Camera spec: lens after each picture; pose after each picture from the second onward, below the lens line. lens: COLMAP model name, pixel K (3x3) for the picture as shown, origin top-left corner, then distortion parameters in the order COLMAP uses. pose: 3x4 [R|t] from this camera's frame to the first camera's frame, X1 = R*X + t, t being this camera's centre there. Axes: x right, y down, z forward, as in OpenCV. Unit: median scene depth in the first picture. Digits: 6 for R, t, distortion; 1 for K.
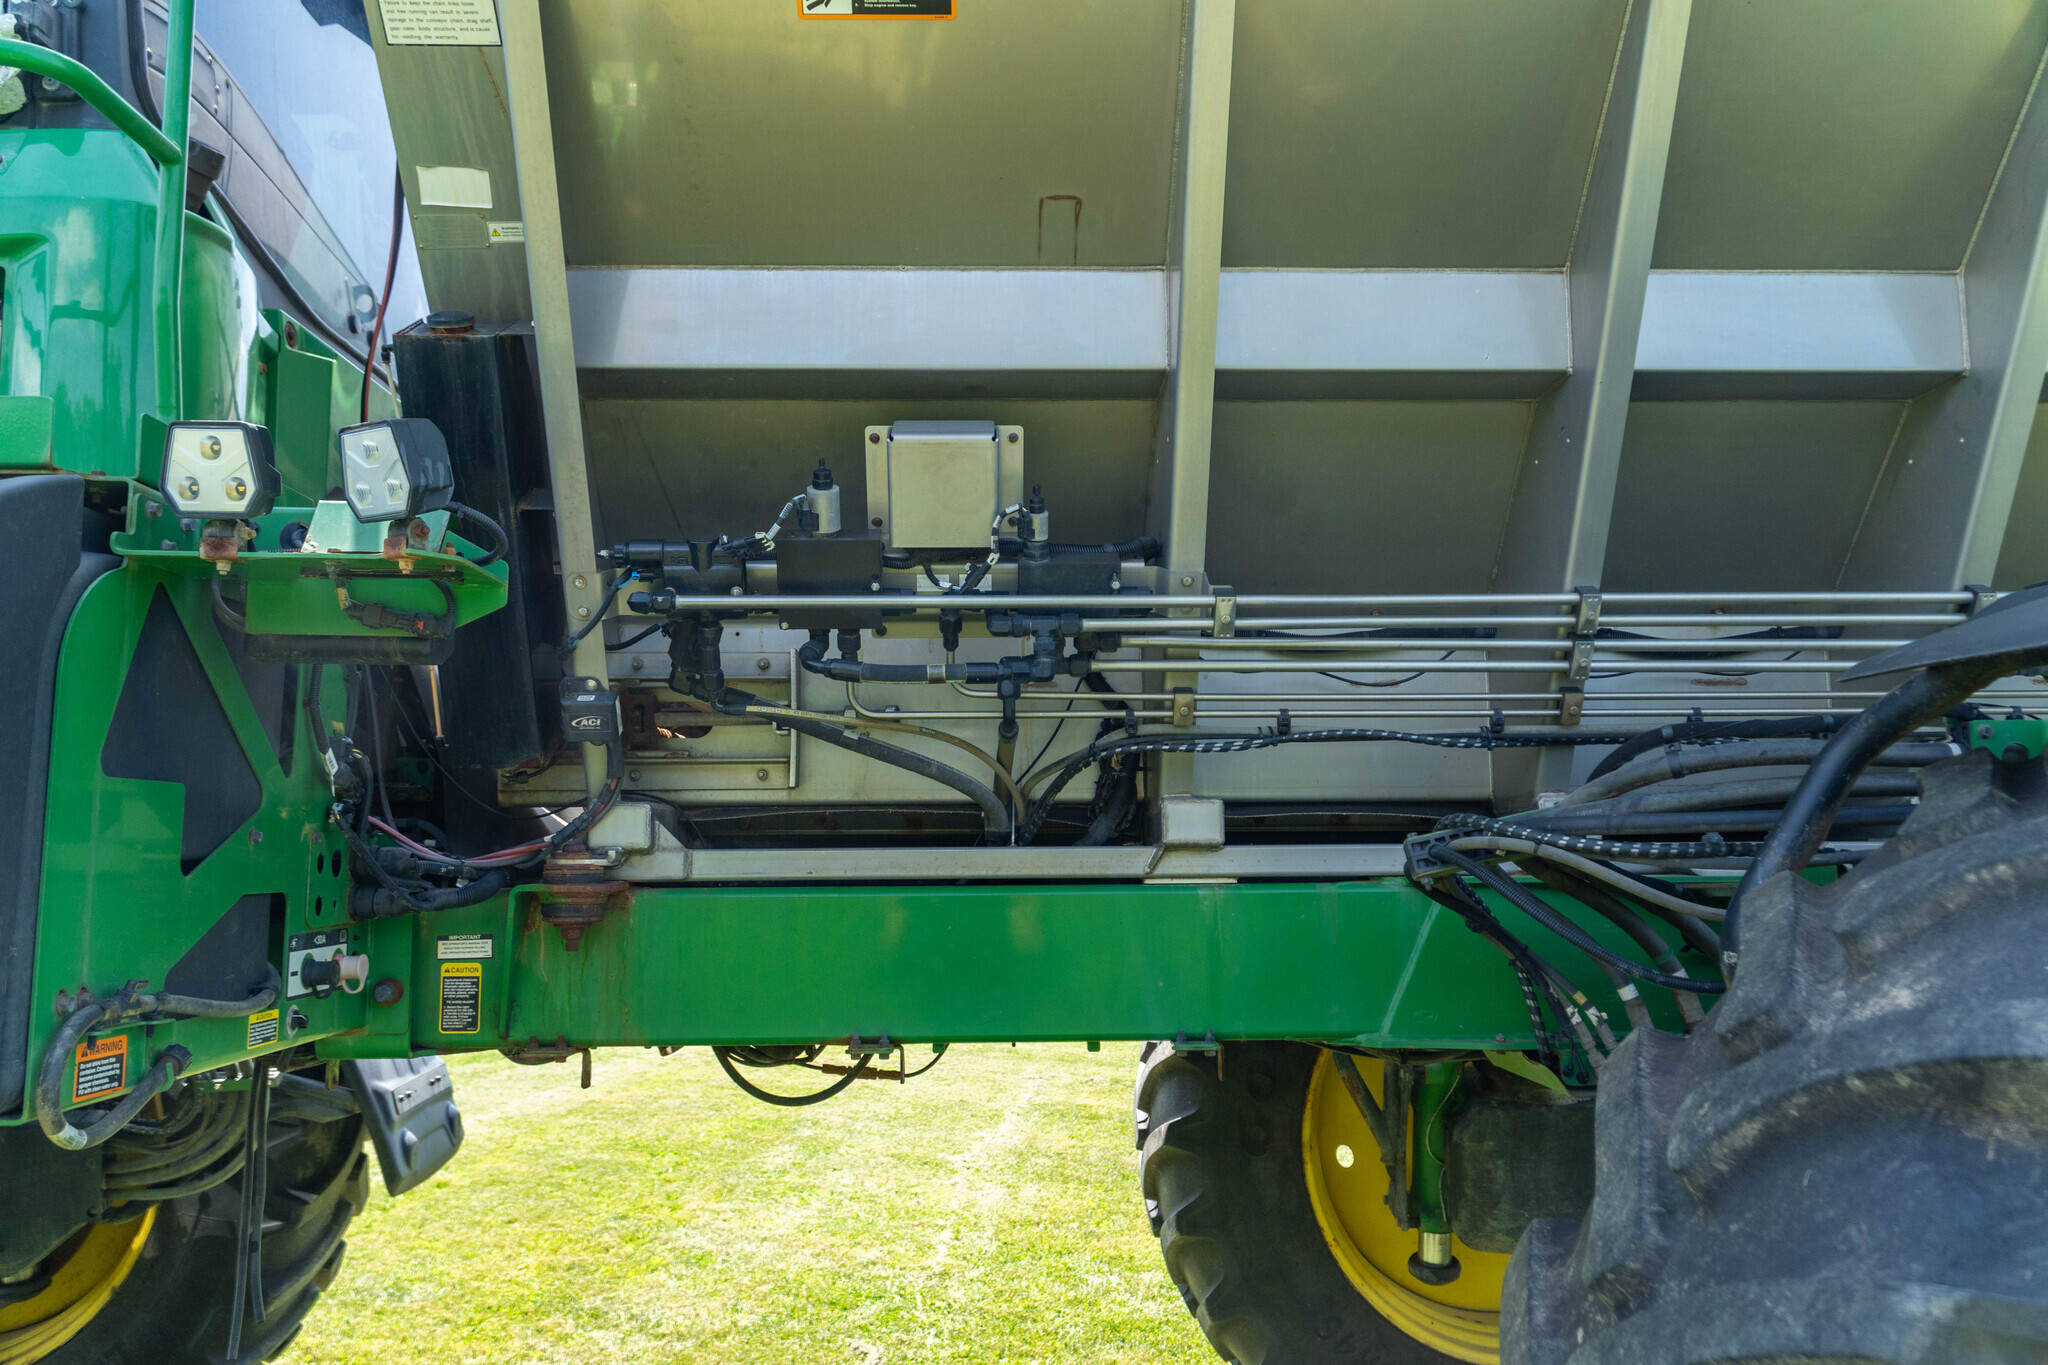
lens RADIAL K [[1636.4, 0, 1018.3], [0, 1636.4, 668.1], [0, 0, 1]] dist [0.008621, -0.009209]
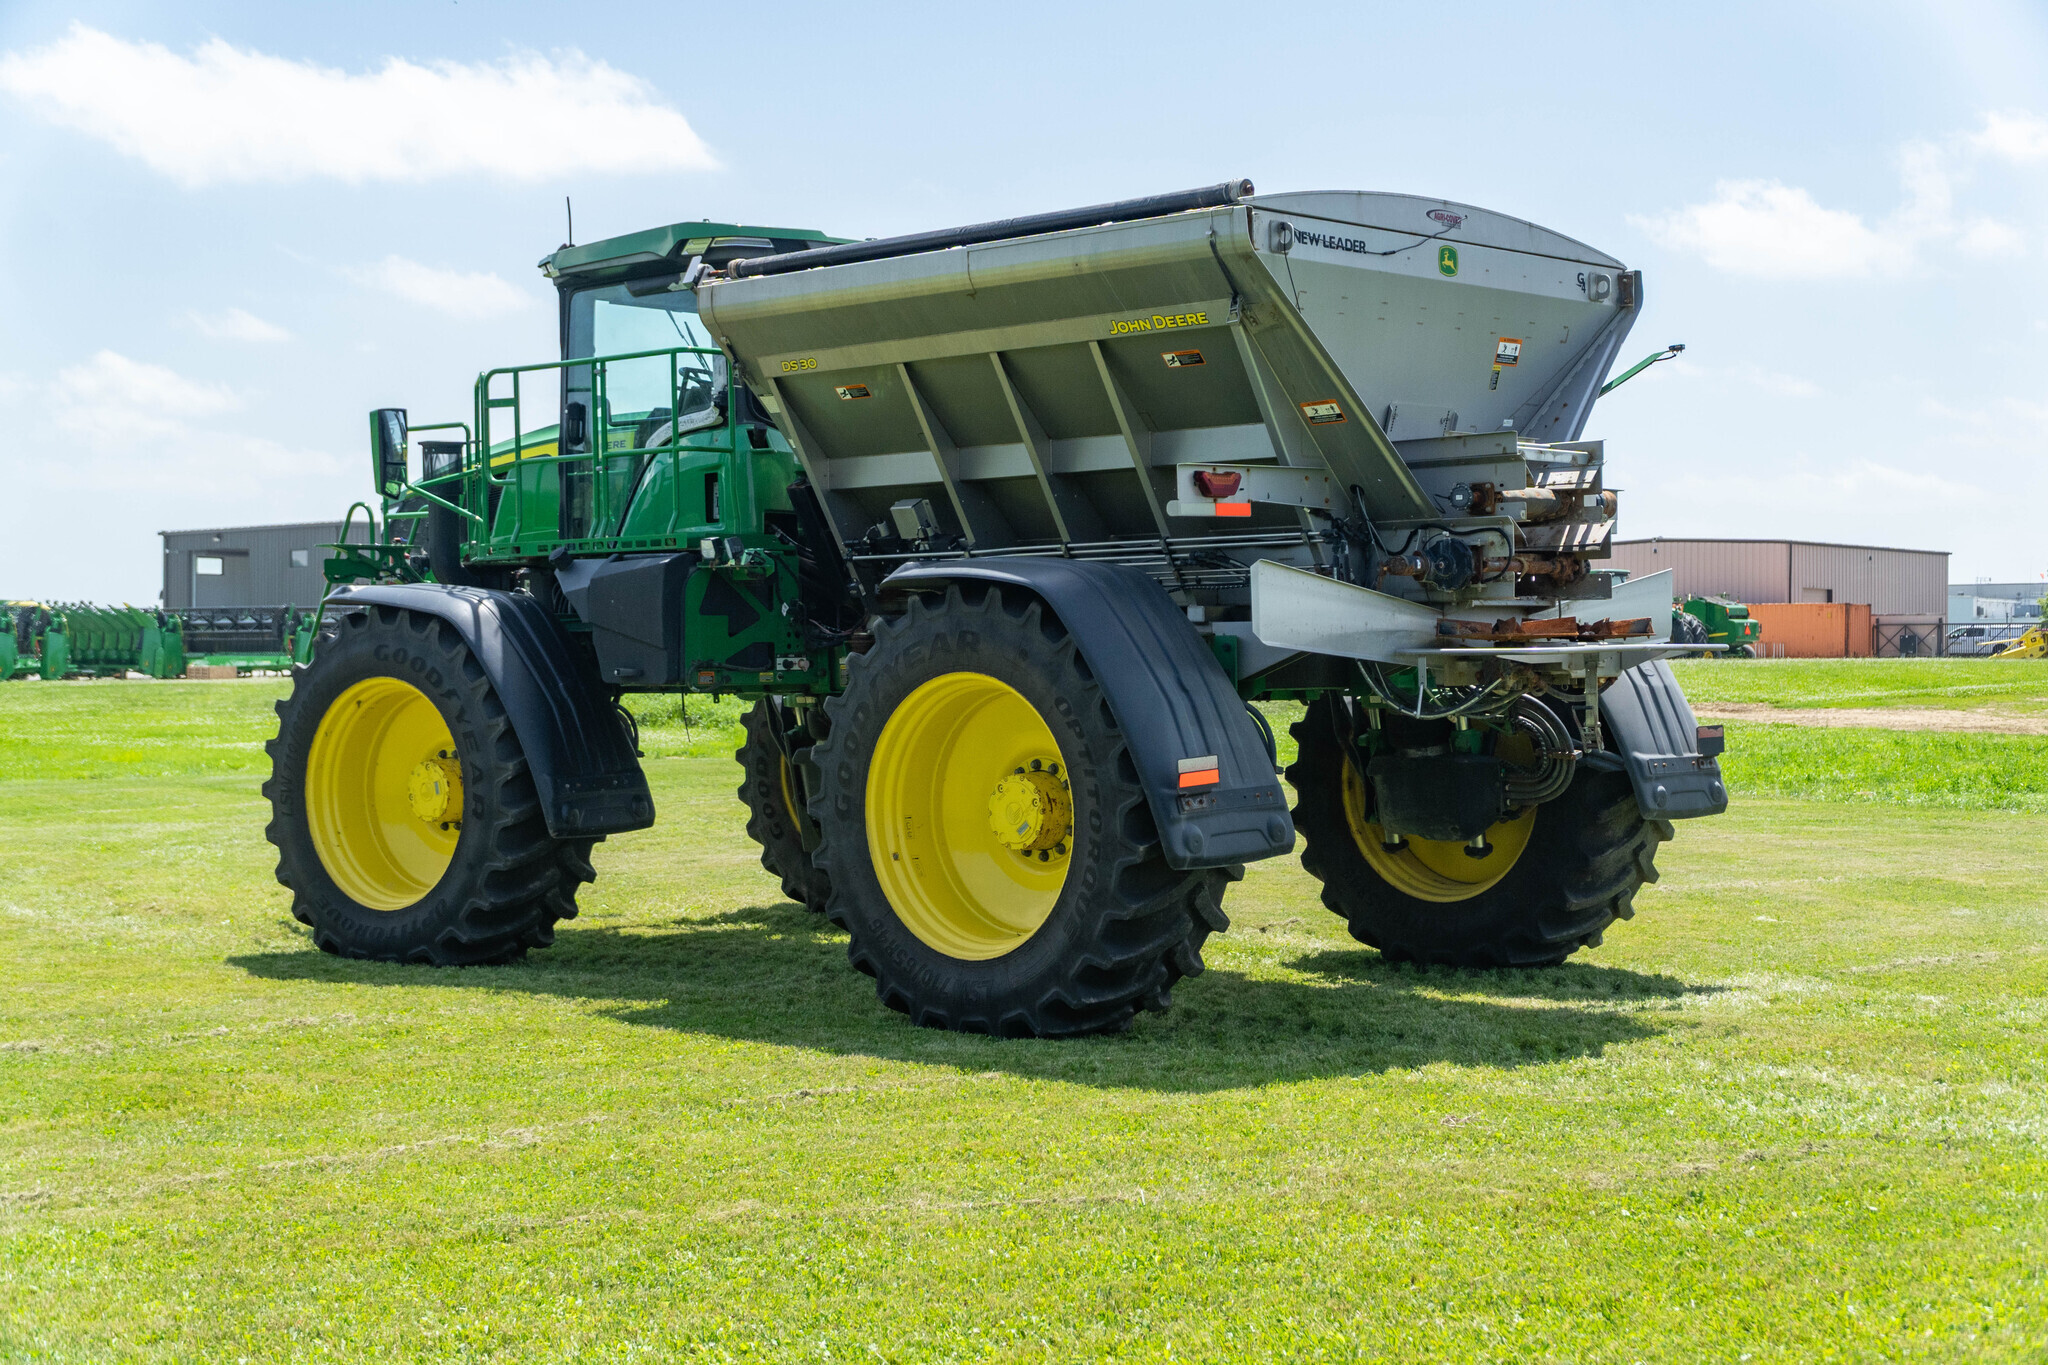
lens RADIAL K [[2878.5, 0, 1011.7], [0, 2878.5, 681.4], [0, 0, 1]] dist [0.055815, -0.072410]
pose [[0.715269, 0.005717, -0.698826, 3.861729], [0.085092, 0.991814, 0.095207, -0.300346], [0.693649, -0.127563, 0.708927, -2.802709]]
